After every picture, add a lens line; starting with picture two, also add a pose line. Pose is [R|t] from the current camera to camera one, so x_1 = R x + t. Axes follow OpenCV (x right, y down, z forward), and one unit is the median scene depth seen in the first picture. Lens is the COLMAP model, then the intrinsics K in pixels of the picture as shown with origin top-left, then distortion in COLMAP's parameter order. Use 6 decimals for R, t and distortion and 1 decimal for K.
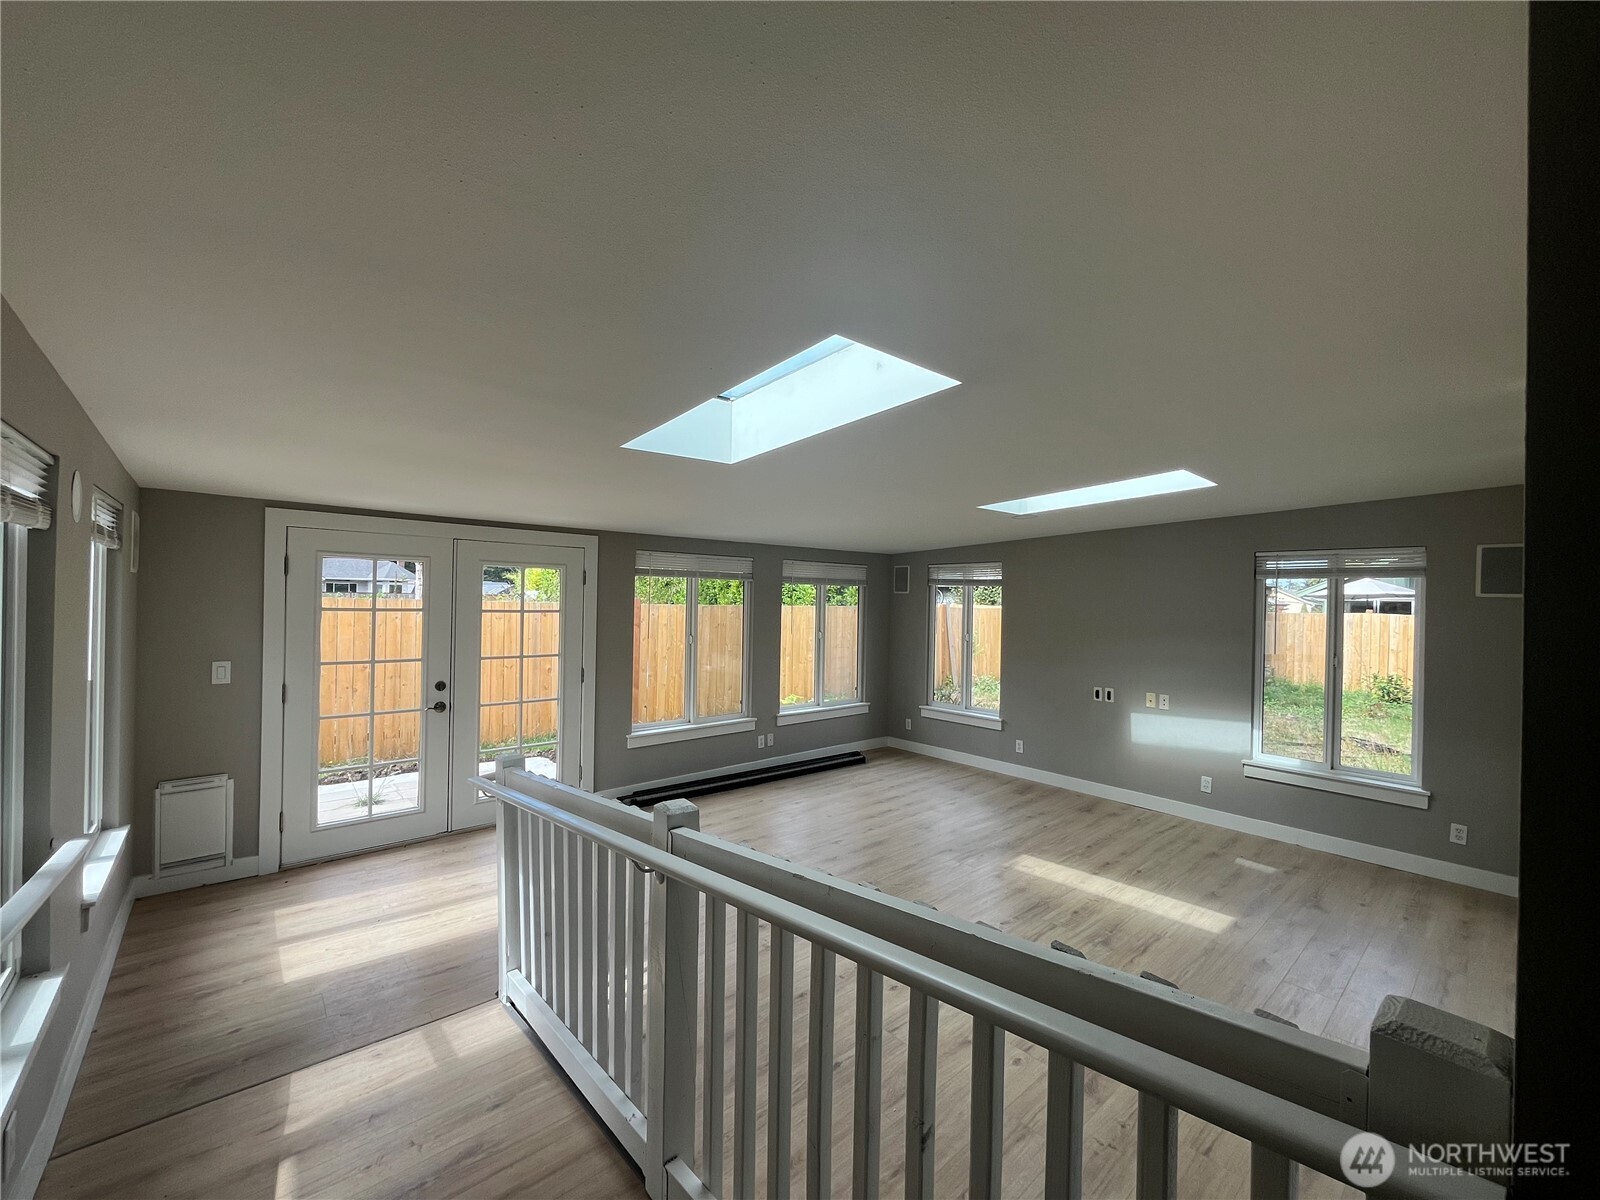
lens RADIAL K [[644.1, 0, 800.0], [0, 644.1, 600.0], [0, 0, 1]] dist [-0.001167, -0.000231]
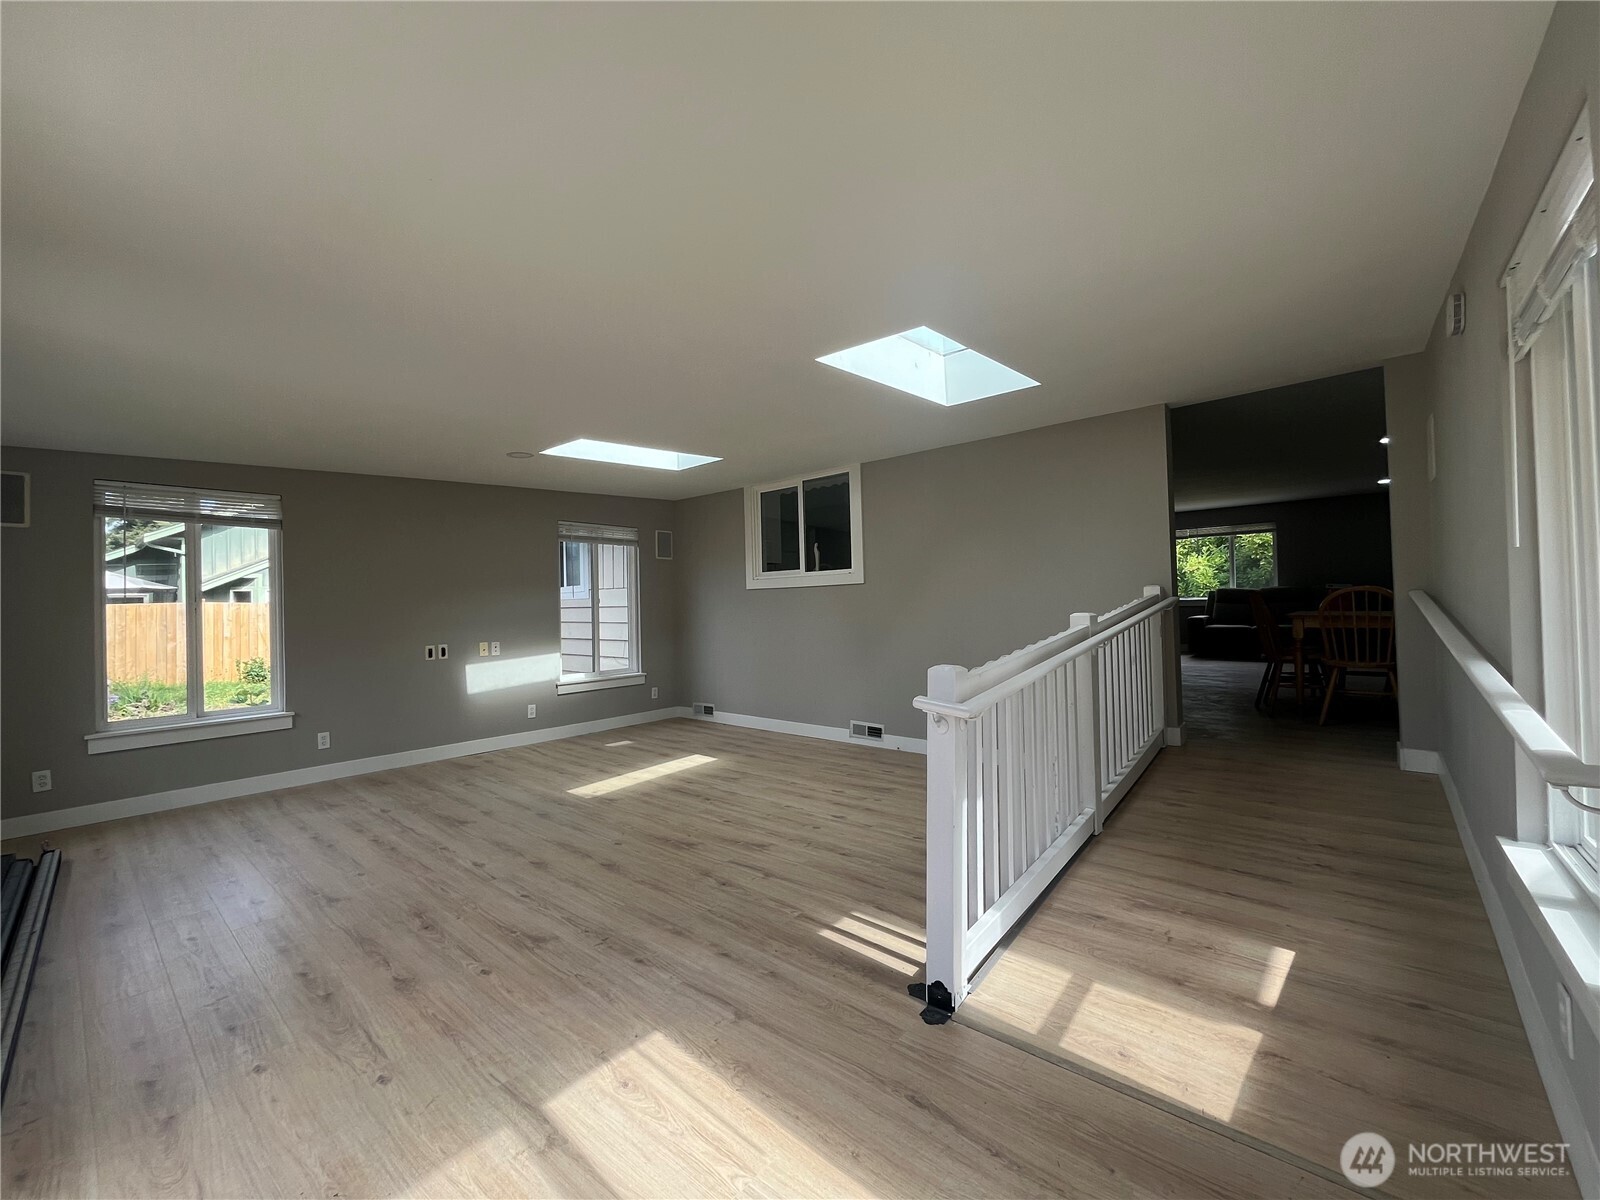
lens RADIAL K [[644.1, 0, 800.0], [0, 644.1, 600.0], [0, 0, 1]] dist [-0.001167, -0.000231]
pose [[-0.147167, -0.003444, 0.989106, -0.645133], [0.020463, 0.999769, 0.006526, 0.086969], [-0.988900, 0.021200, -0.147063, 0.711700]]
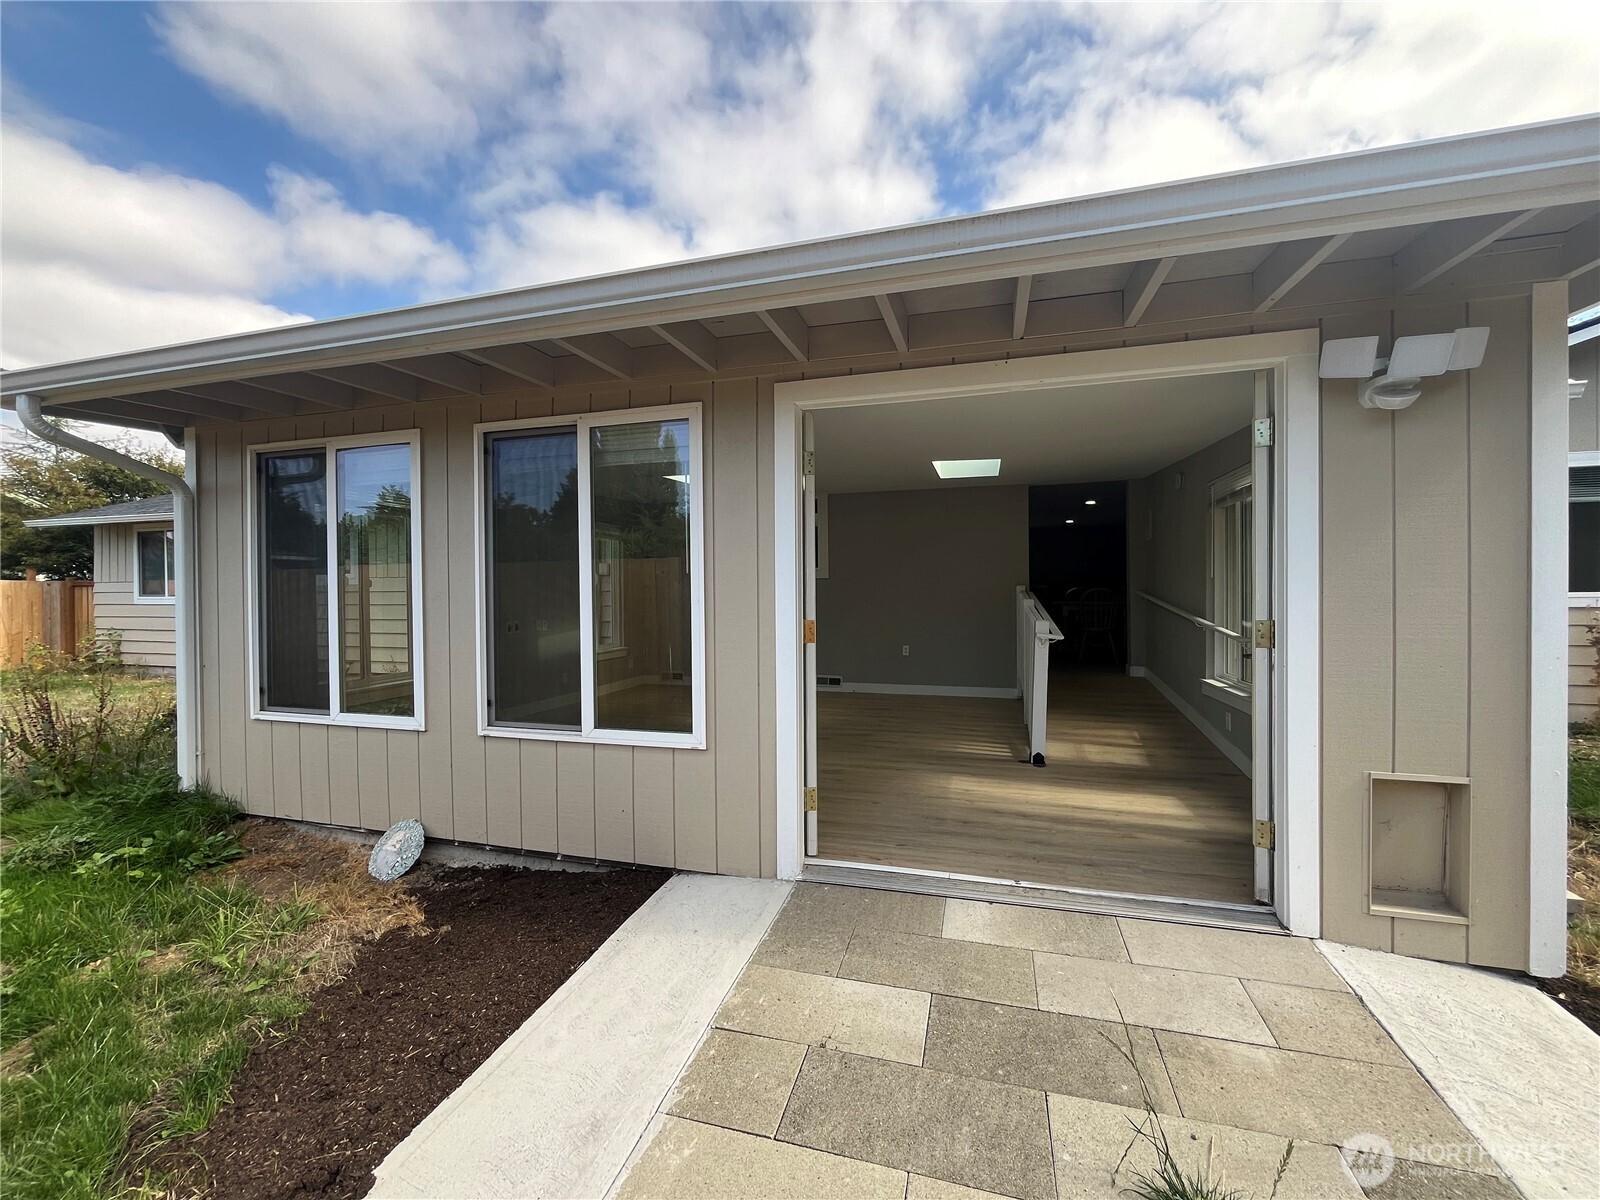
lens RADIAL K [[648.9, 0, 800.0], [0, 648.9, 600.0], [0, 0, 1]] dist [0.001001, 0.000421]
pose [[-0.556628, -0.024856, 0.830390, -0.864806], [-0.004842, 0.999632, 0.026676, 0.078017], [-0.830748, 0.010827, -0.556544, 1.415792]]
